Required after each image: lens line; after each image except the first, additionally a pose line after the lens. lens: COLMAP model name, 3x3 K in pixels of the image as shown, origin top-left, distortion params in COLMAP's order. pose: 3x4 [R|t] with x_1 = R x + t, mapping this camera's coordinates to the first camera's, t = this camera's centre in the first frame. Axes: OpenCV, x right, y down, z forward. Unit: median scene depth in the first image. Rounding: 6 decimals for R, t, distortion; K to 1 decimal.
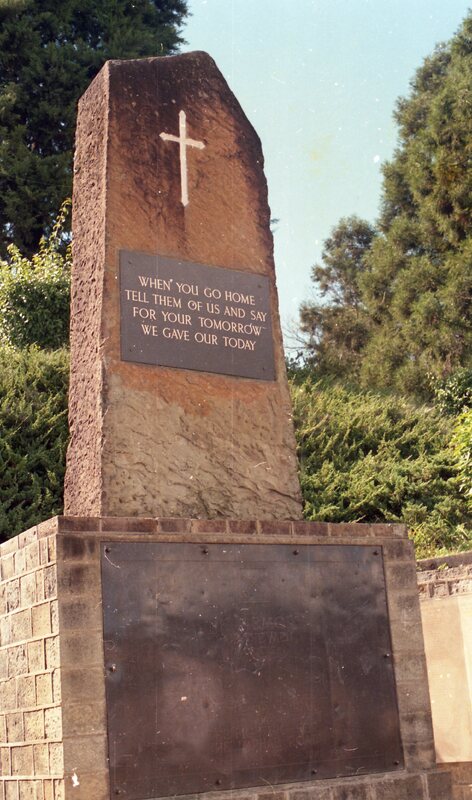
lens RADIAL K [[1181.3, 0, 236.0], [0, 1181.3, 400.0], [0, 0, 1]] dist [-0.101801, 0.072745]
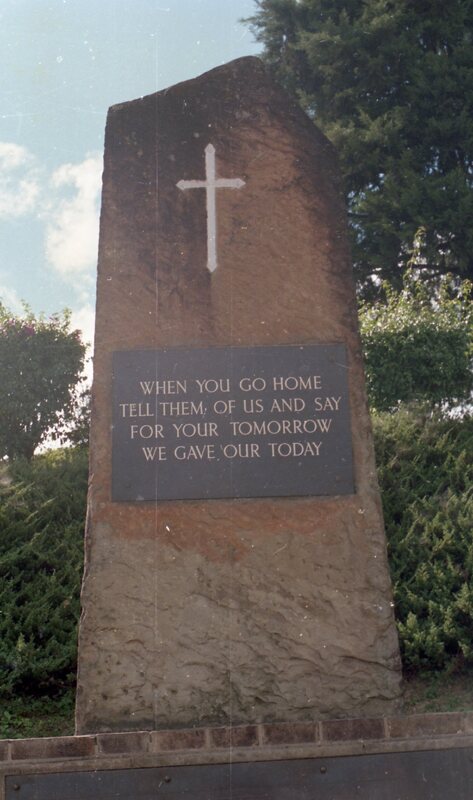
lens RADIAL K [[1181.3, 0, 236.5], [0, 1181.3, 400.0], [0, 0, 1]] dist [-0.101801, 0.072745]
pose [[0.853958, -0.141155, -0.500831, 0.340918], [0.135593, 0.989615, -0.047717, -0.048842], [0.502365, -0.027161, 0.864229, 0.375010]]
